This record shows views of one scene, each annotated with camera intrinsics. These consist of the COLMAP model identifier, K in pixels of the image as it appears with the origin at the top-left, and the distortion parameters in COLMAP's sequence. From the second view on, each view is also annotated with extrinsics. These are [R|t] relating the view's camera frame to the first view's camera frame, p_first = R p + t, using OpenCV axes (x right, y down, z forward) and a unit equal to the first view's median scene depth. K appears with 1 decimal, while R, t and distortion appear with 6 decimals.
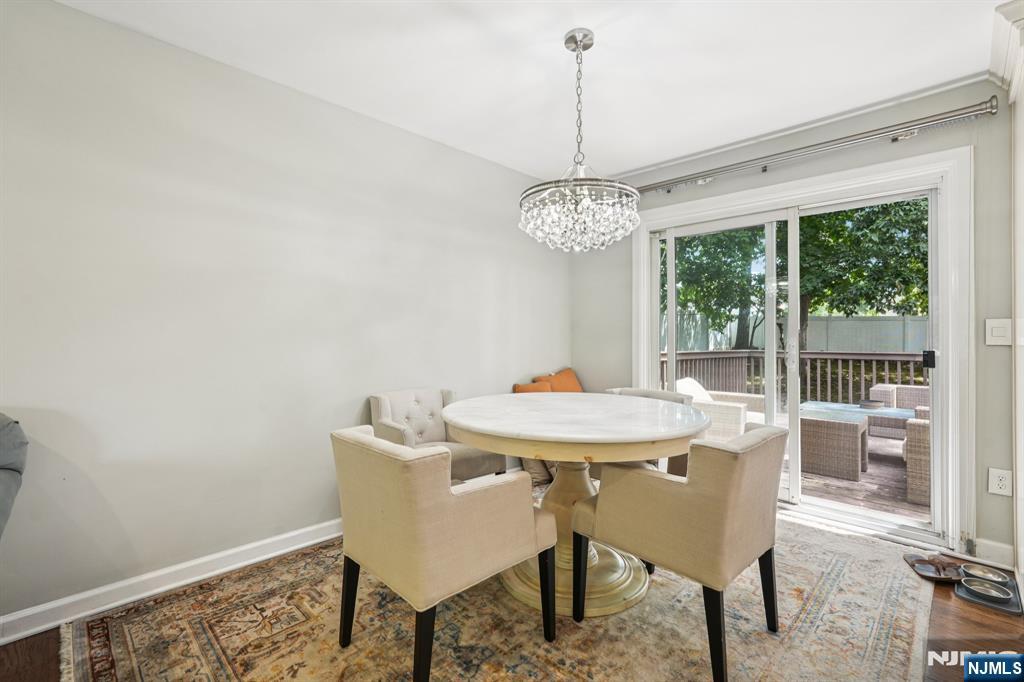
lens RADIAL K [[452.0, 0, 516.1], [0, 452.0, 338.0], [0, 0, 1]] dist [-0.001862, 0.000274]
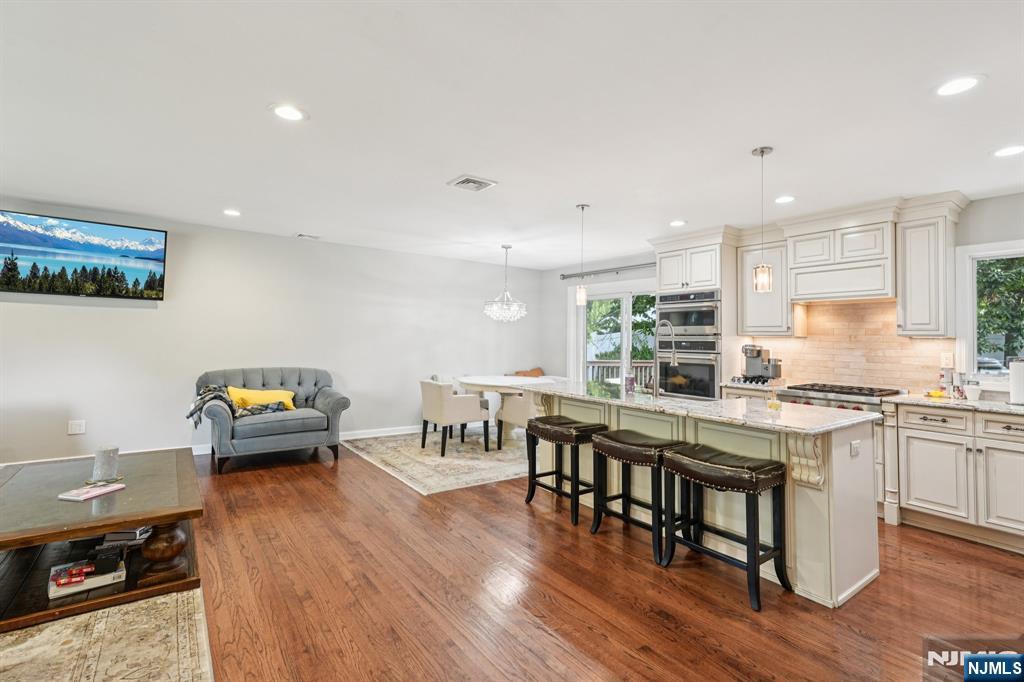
lens RADIAL K [[479.8, 0, 507.3], [0, 479.8, 316.7], [0, 0, 1]] dist [-0.011806, 0.000349]
pose [[0.984787, 0.009920, -0.173481, 0.558624], [-0.019435, 0.998393, -0.053236, -0.056432], [0.172674, 0.055798, 0.983397, -1.613918]]
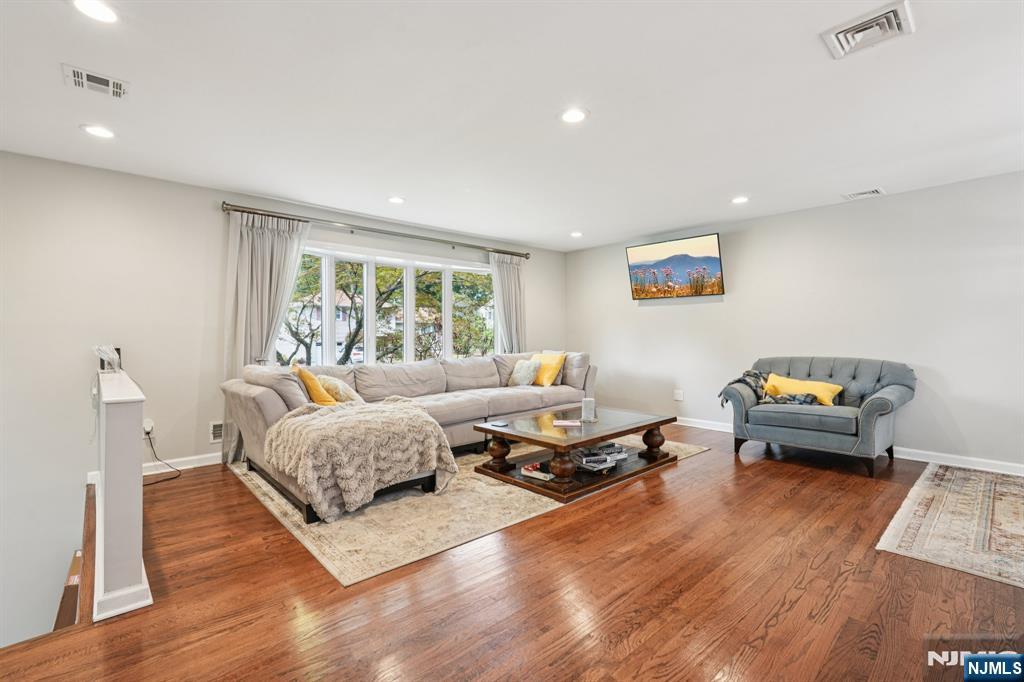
lens RADIAL K [[467.8, 0, 511.0], [0, 467.8, 334.5], [0, 0, 1]] dist [-0.004858, 0.001224]
pose [[-0.057825, -0.001499, -0.998326, 1.110653], [-0.000956, 0.999998, -0.001447, -0.003608], [0.998326, 0.000870, -0.057826, -0.746788]]
